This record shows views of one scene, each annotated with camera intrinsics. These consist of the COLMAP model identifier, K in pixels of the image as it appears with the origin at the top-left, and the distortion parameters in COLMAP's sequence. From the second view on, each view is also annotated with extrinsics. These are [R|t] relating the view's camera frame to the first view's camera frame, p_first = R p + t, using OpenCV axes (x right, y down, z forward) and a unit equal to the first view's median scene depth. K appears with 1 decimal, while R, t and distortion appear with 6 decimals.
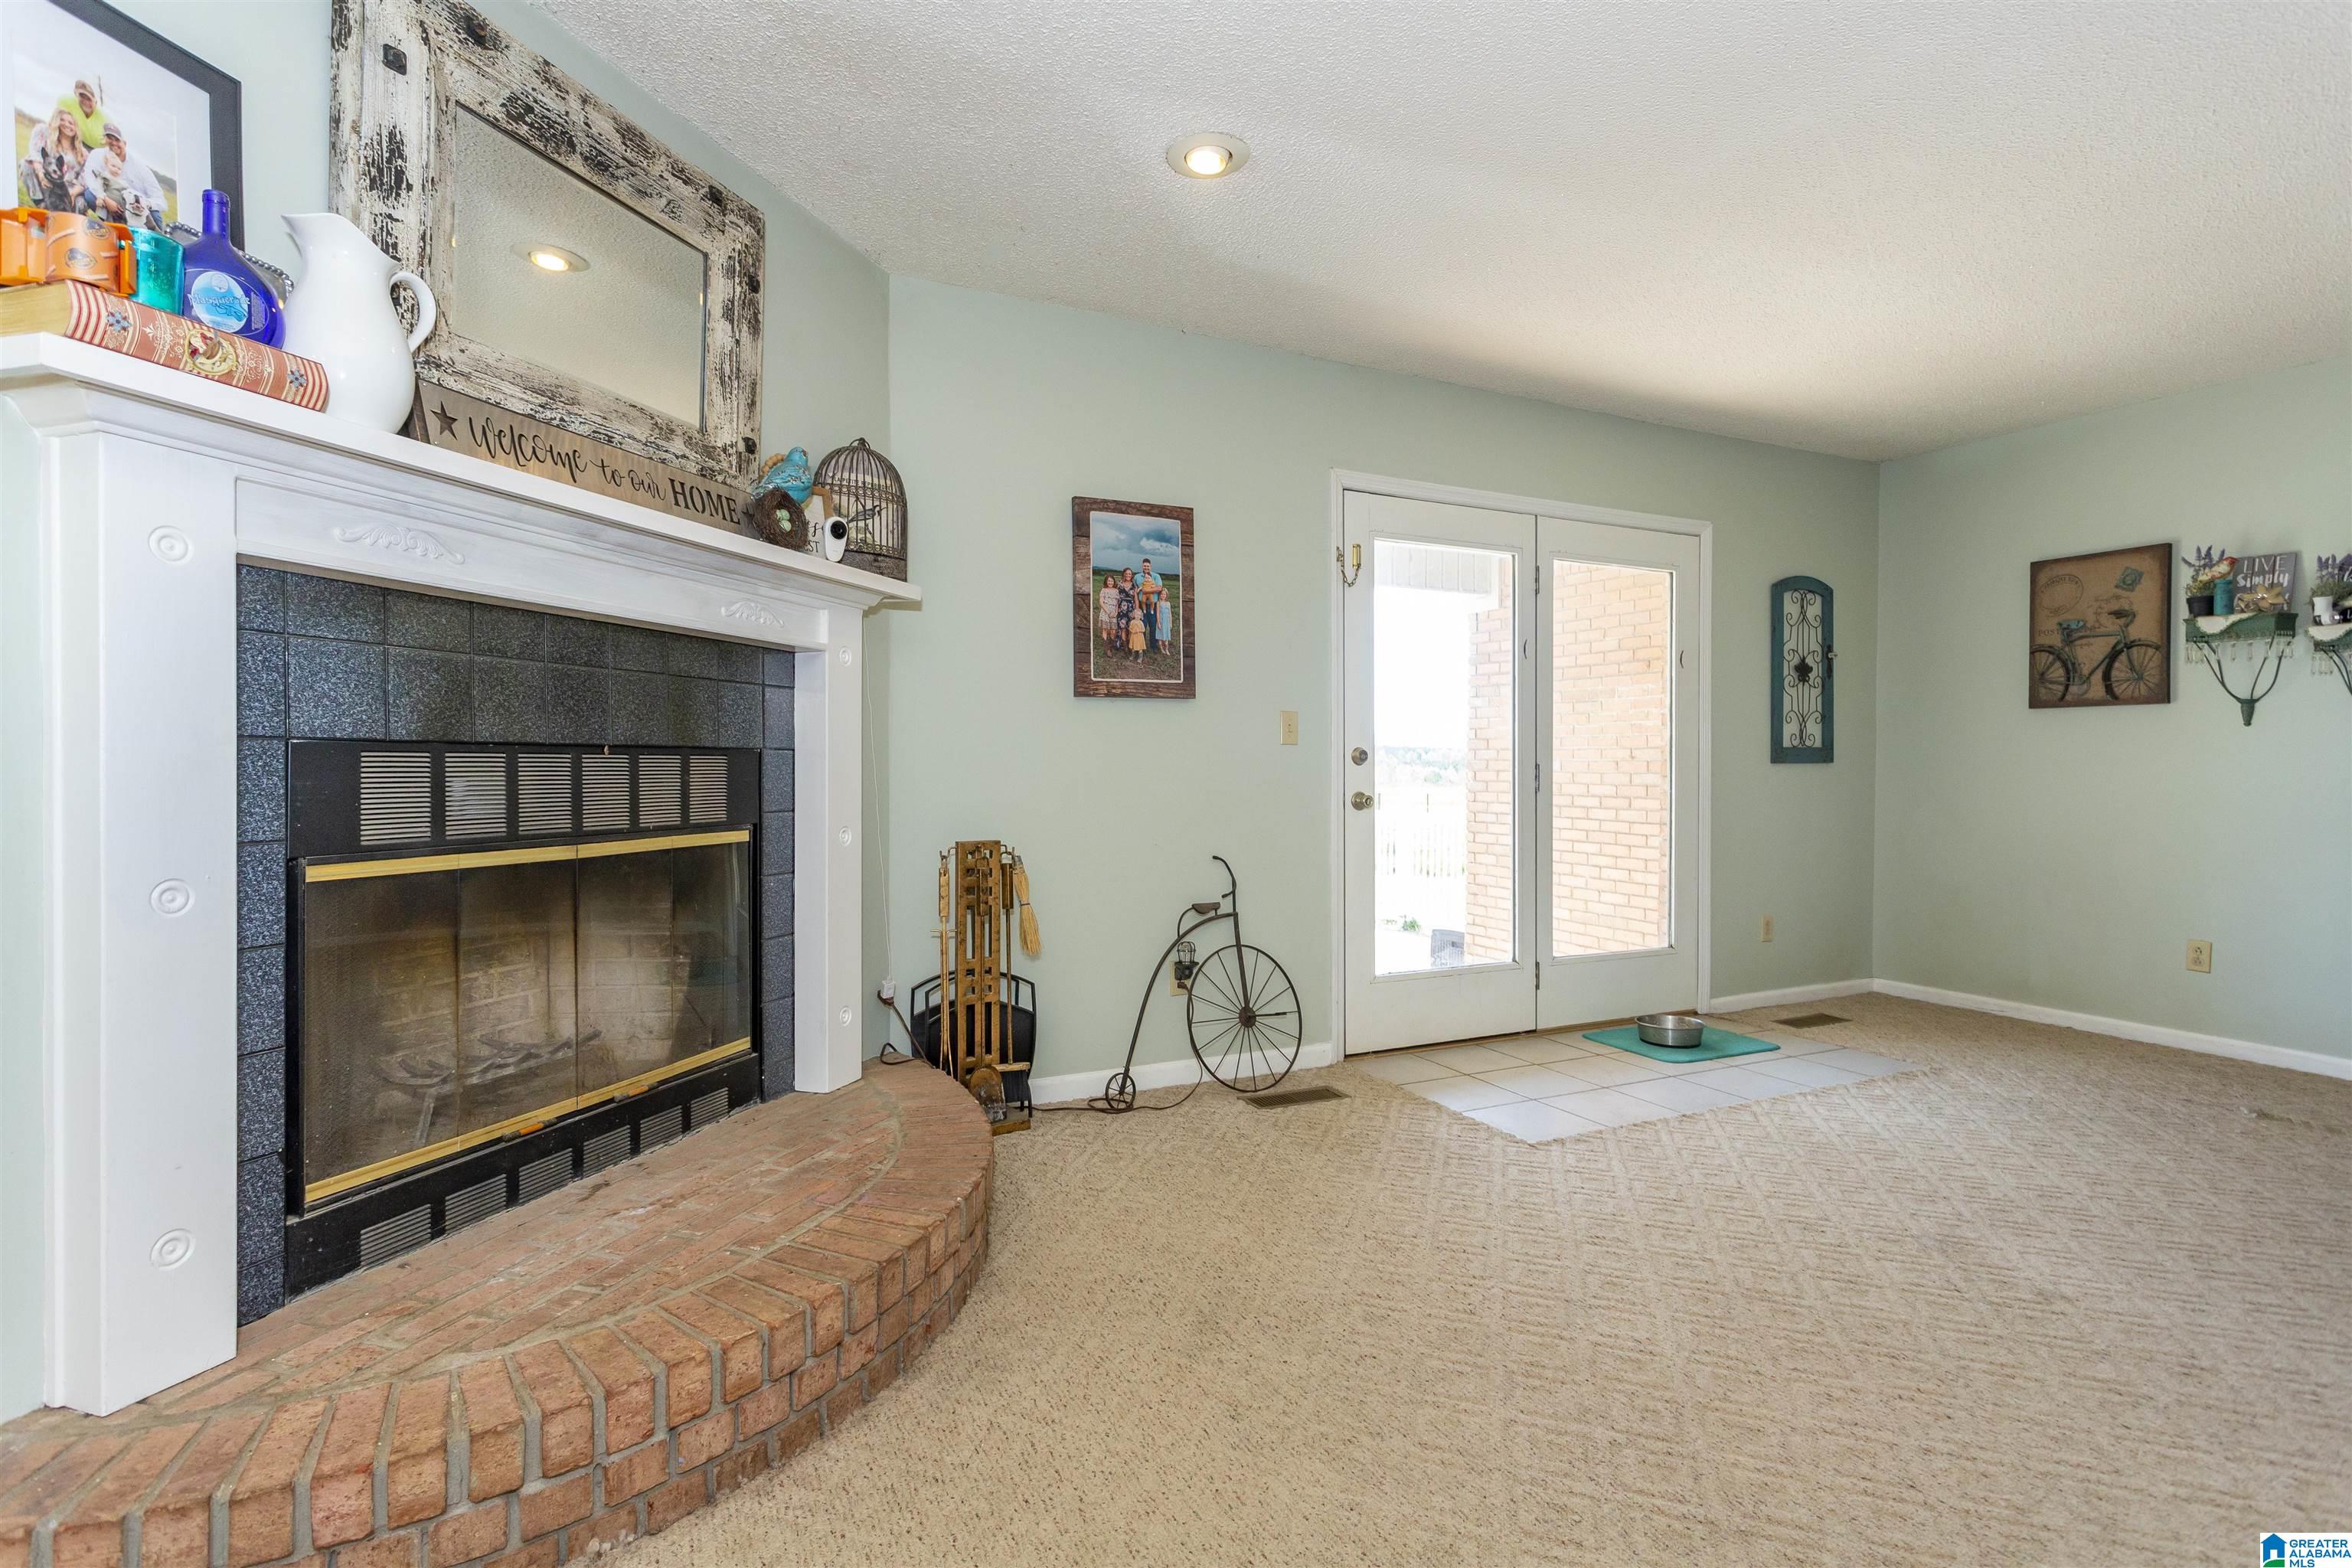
lens RADIAL K [[1110.2, 0, 1179.4], [0, 1110.2, 777.2], [0, 0, 1]] dist [-0.000693, 0.004746]
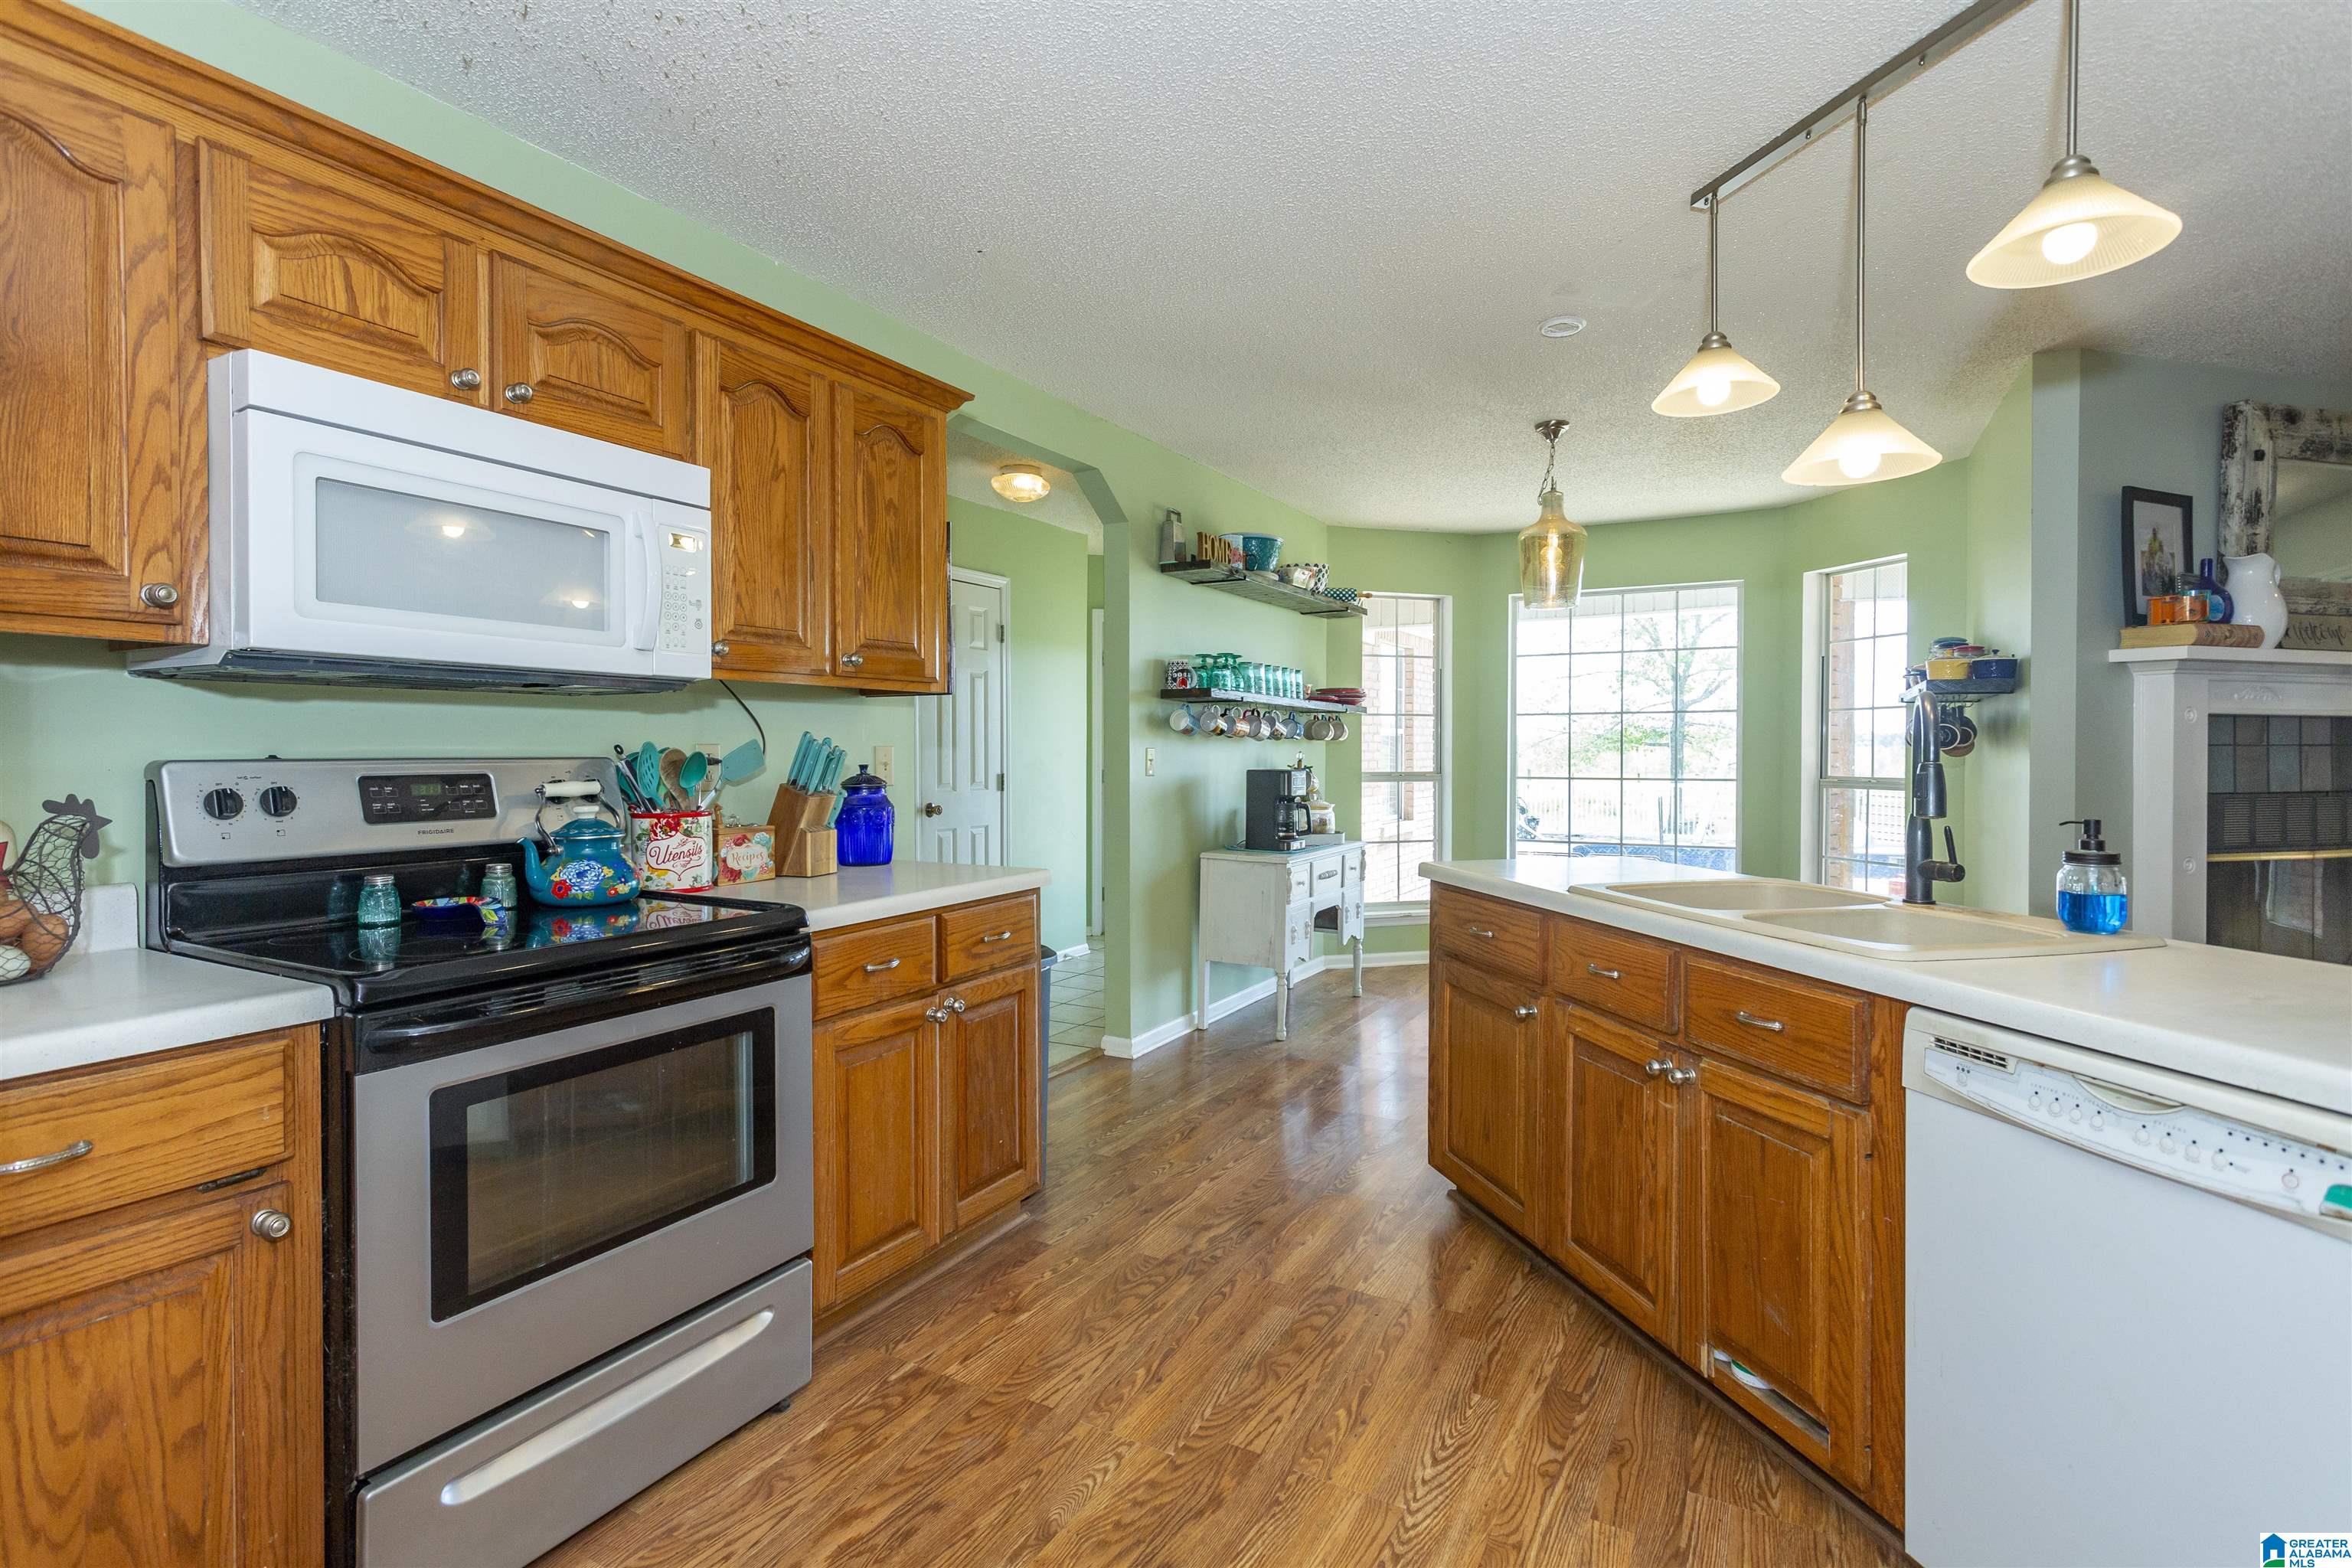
lens RADIAL K [[1131.6, 0, 1164.6], [0, 1131.6, 768.8], [0, 0, 1]] dist [0.005805, 0.000893]
pose [[0.567788, 0.006191, -0.823152, -0.070961], [-0.005290, 0.999979, 0.003872, -0.041893], [0.823158, 0.002156, 0.567808, -0.967124]]
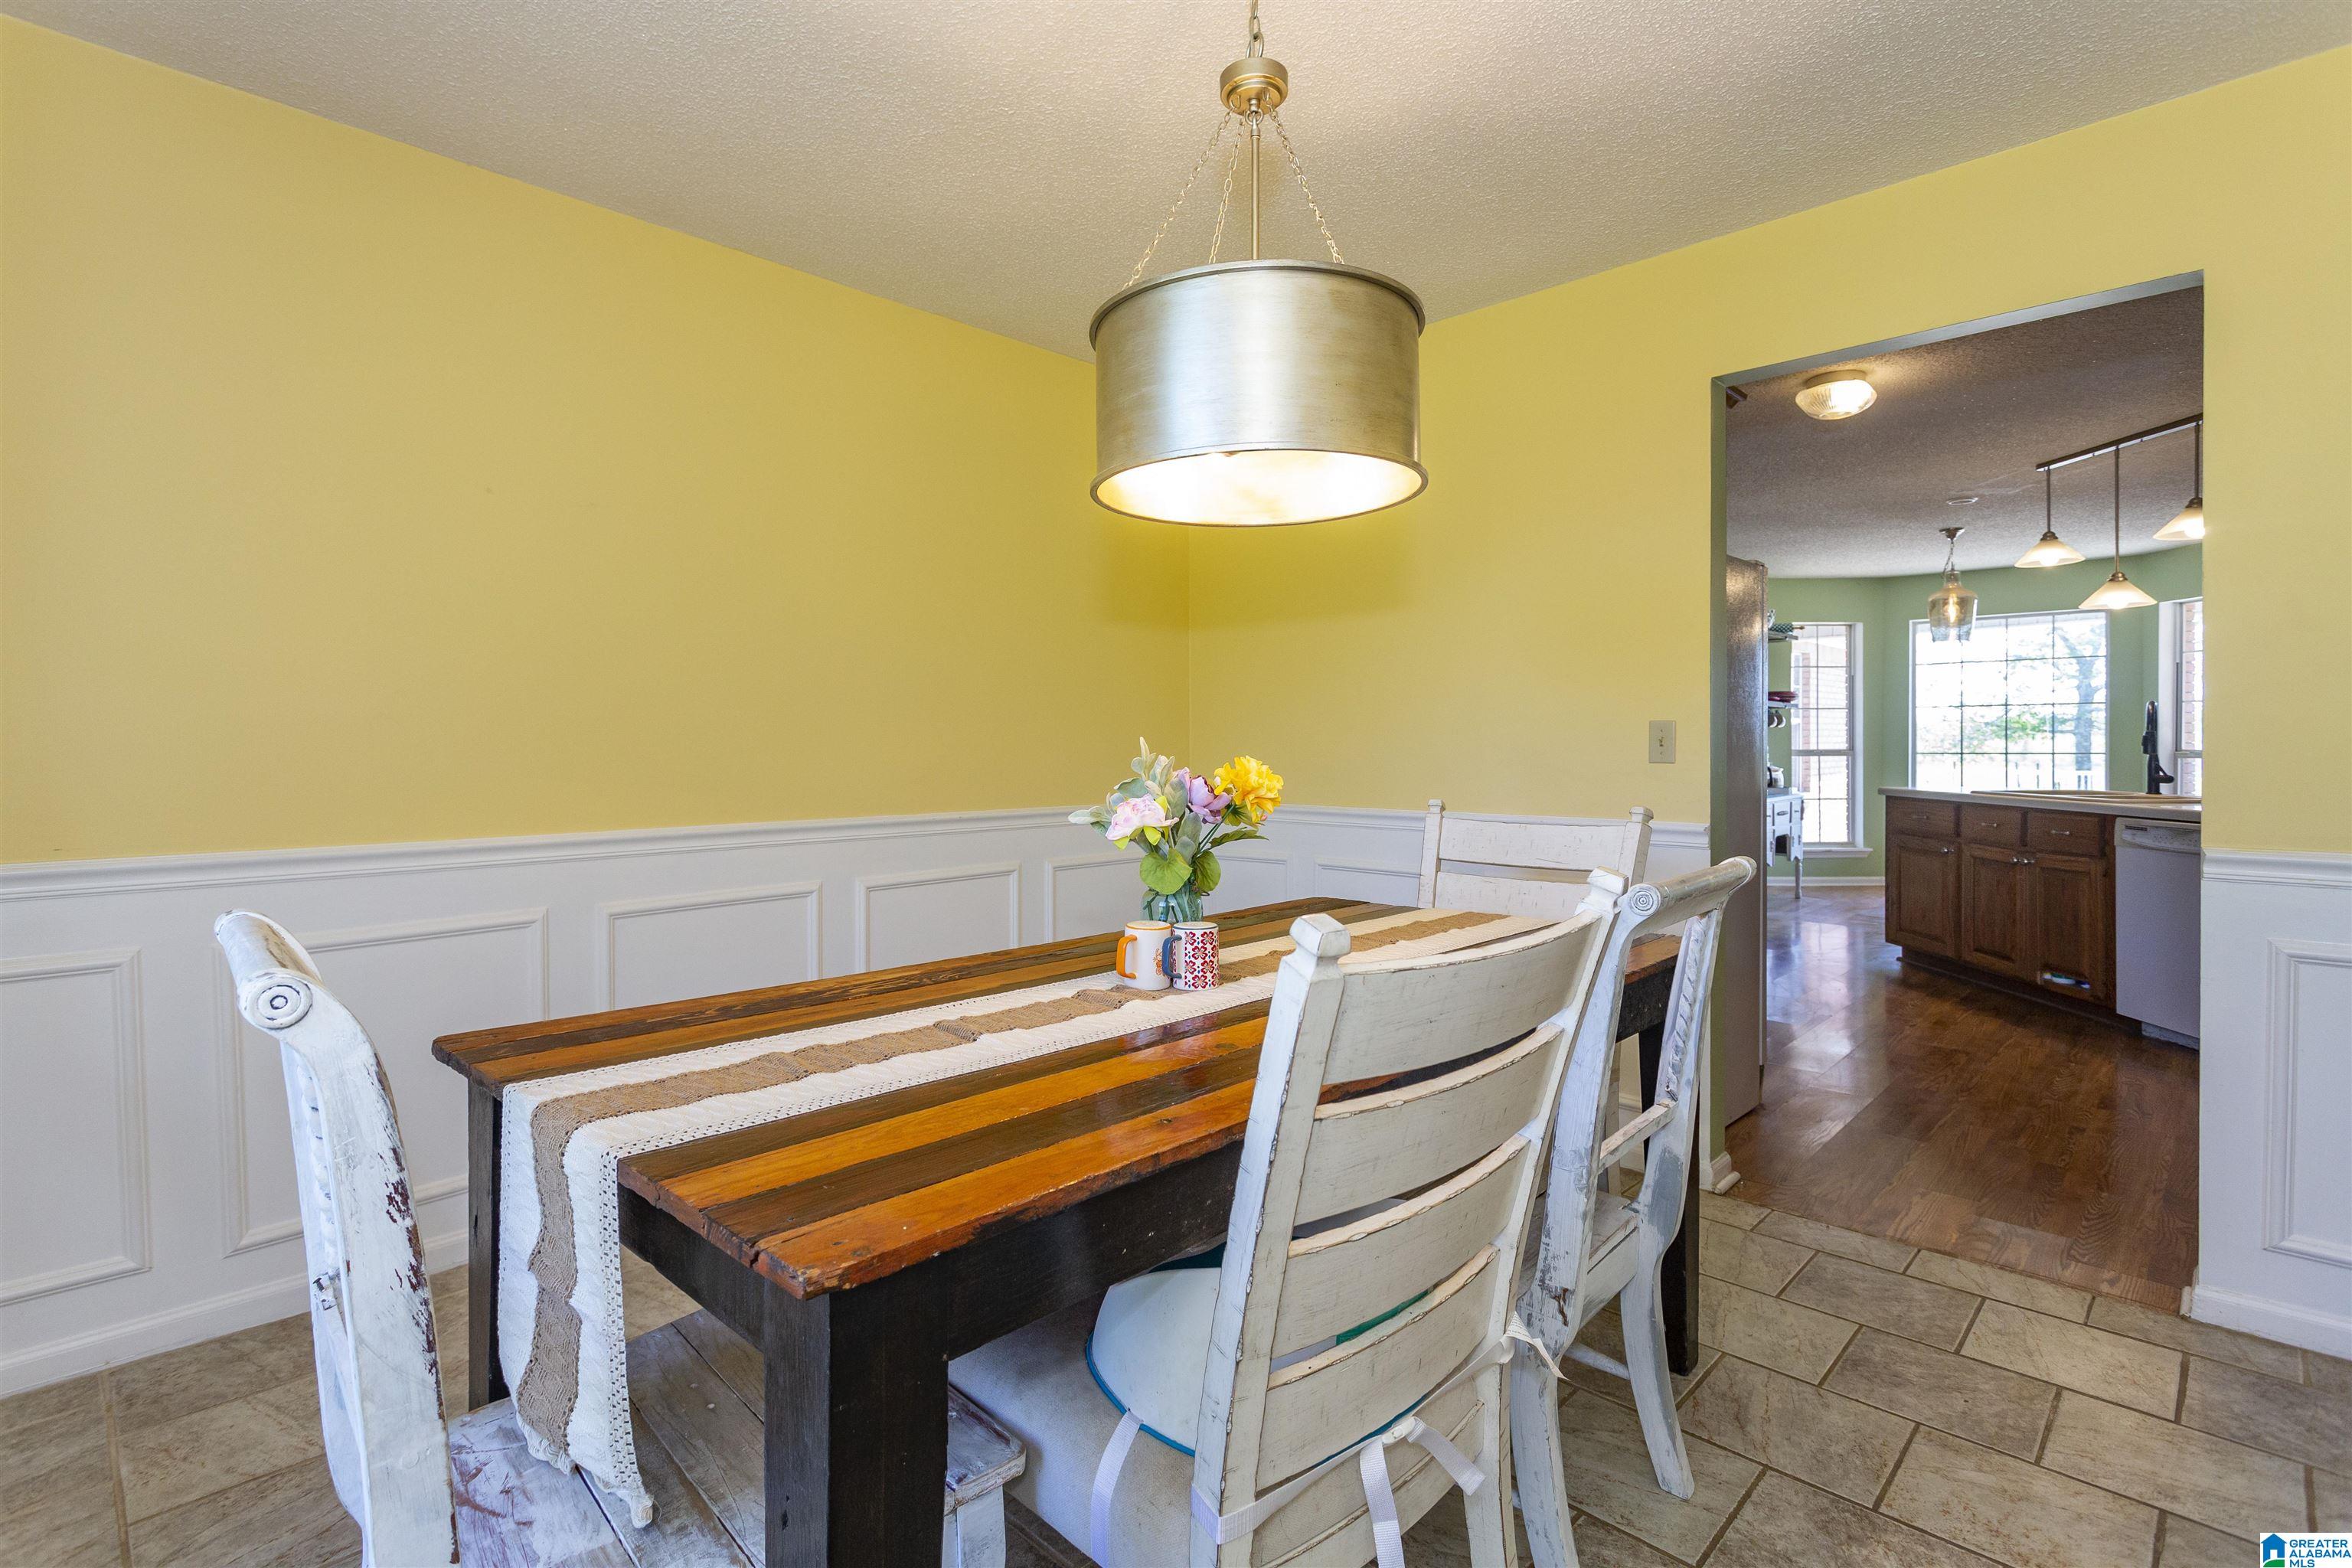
lens RADIAL K [[1118.3, 0, 1175.2], [0, 1118.3, 762.1], [0, 0, 1]] dist [0.022595, 0.000420]
pose [[0.339884, 0.004507, -0.940457, 0.611768], [-0.002065, 0.999990, 0.004046, -0.006749], [0.940465, 0.000567, 0.339890, -1.956587]]
